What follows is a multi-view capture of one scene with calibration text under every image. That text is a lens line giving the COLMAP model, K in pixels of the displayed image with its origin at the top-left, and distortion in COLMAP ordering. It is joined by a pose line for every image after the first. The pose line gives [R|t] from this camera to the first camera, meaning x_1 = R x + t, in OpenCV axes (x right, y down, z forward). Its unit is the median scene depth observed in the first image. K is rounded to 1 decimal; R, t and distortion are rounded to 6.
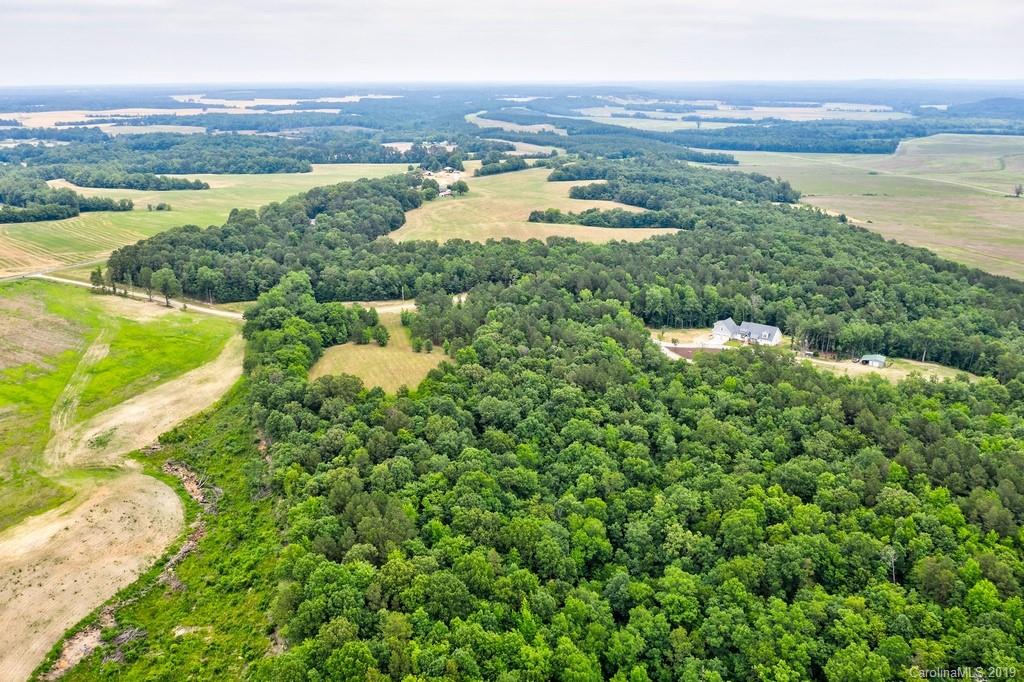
lens RADIAL K [[811.8, 0, 512.0], [0, 811.8, 341.0], [0, 0, 1]] dist [-0.022062, -0.000529]
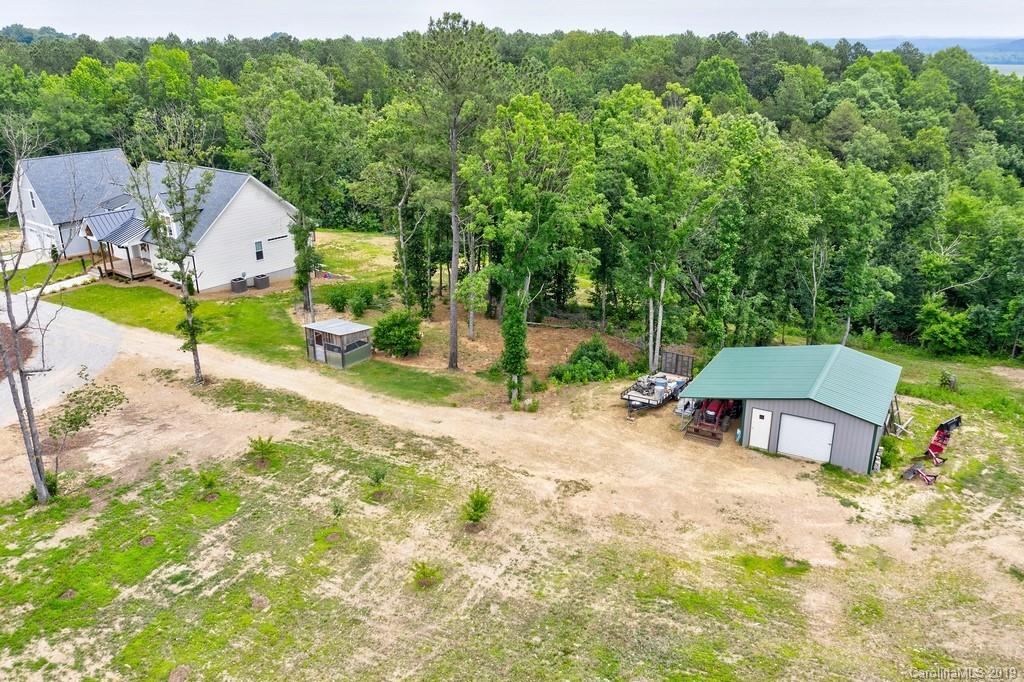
lens RADIAL K [[811.8, 0, 512.0], [0, 811.8, 341.0], [0, 0, 1]] dist [-0.022062, -0.000529]
pose [[0.999880, 0.001332, -0.015447, 0.280413], [-0.000759, 0.999314, 0.037034, 0.008071], [0.015486, -0.037017, 0.999195, 0.606343]]
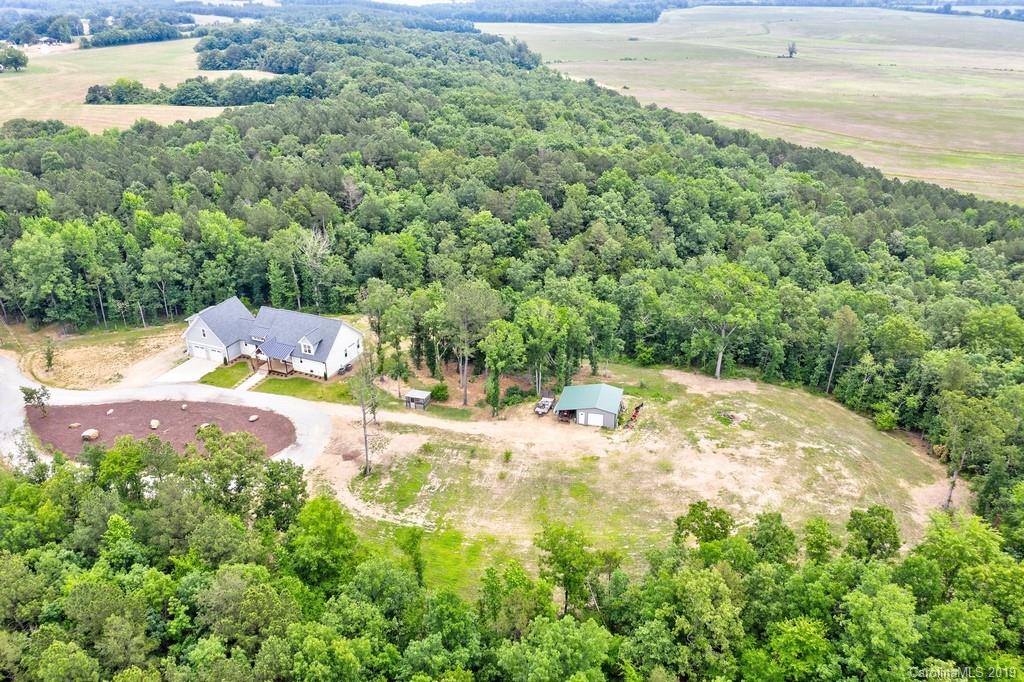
lens RADIAL K [[811.8, 0, 512.0], [0, 811.8, 341.0], [0, 0, 1]] dist [-0.022062, -0.000529]
pose [[0.965569, -0.111104, 0.235229, 0.229585], [0.082175, 0.988178, 0.129426, -0.035329], [-0.246828, -0.105640, 0.963284, 0.461208]]
